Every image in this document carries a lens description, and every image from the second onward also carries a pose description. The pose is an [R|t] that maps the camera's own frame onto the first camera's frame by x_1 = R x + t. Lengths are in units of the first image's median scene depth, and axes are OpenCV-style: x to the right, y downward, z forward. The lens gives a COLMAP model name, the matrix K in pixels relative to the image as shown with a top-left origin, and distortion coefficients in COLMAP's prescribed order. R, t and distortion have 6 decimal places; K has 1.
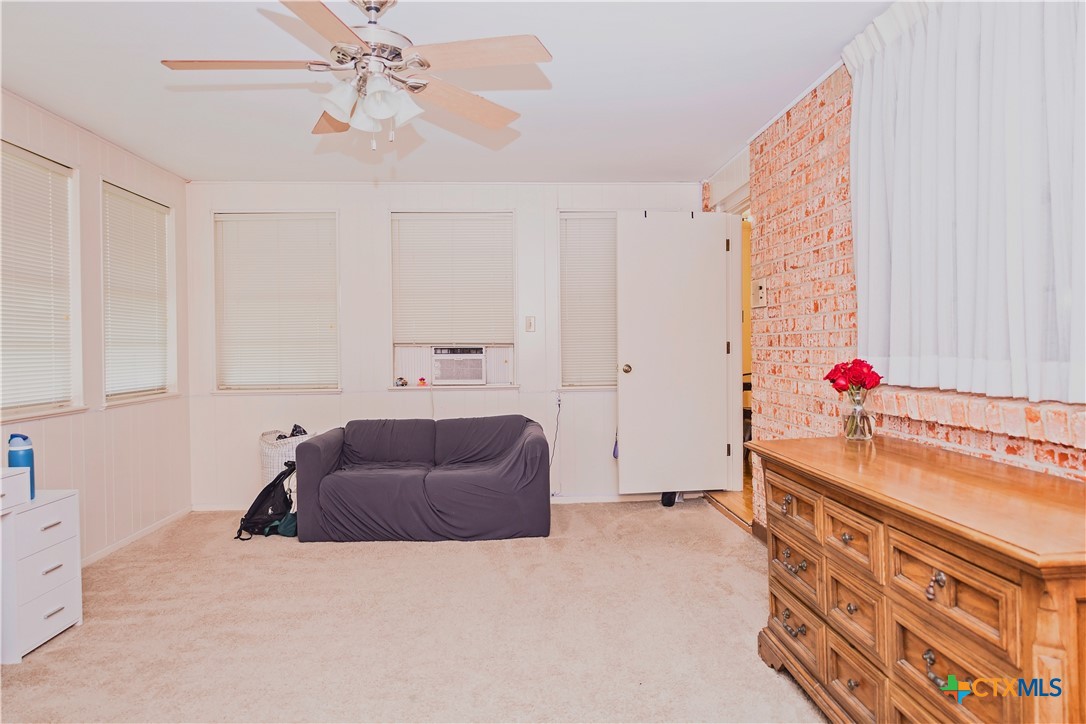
lens RADIAL K [[730.8, 0, 541.7], [0, 730.8, 355.8], [0, 0, 1]] dist [-0.008257, -0.000852]
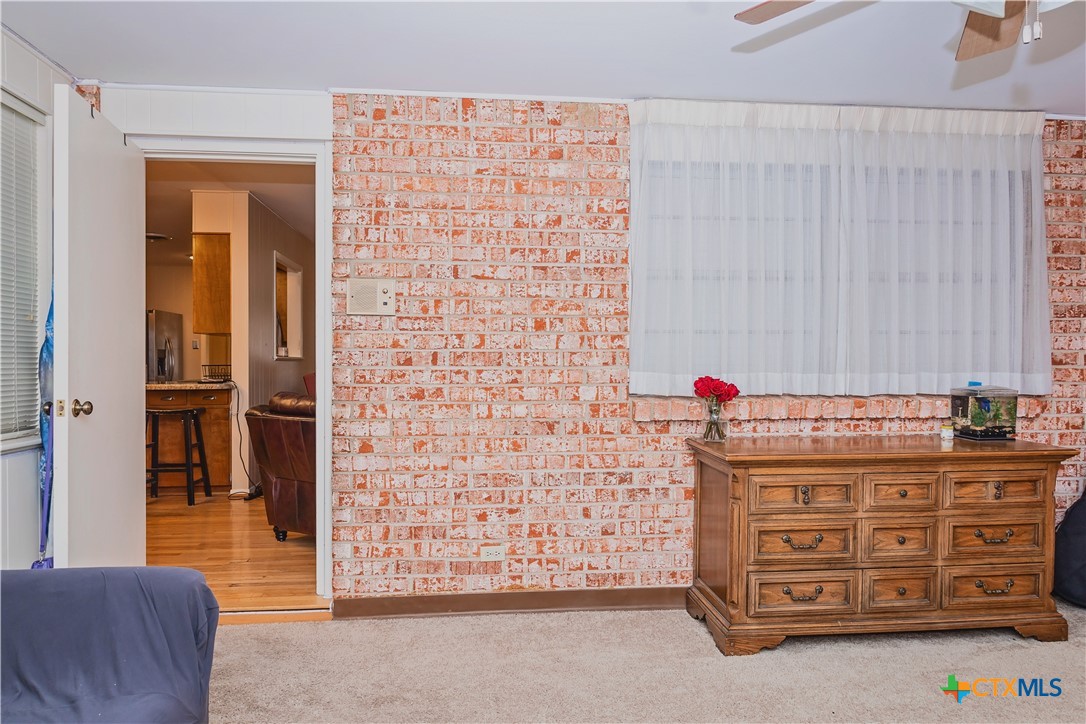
lens RADIAL K [[730.8, 0, 544.2], [0, 730.8, 363.9], [0, 0, 1]] dist [-0.008257, -0.000852]
pose [[-0.065165, 0.013130, 0.997788, -0.656120], [0.013348, 0.999835, -0.012285, -0.003555], [-0.997785, 0.012517, -0.065330, 1.171959]]
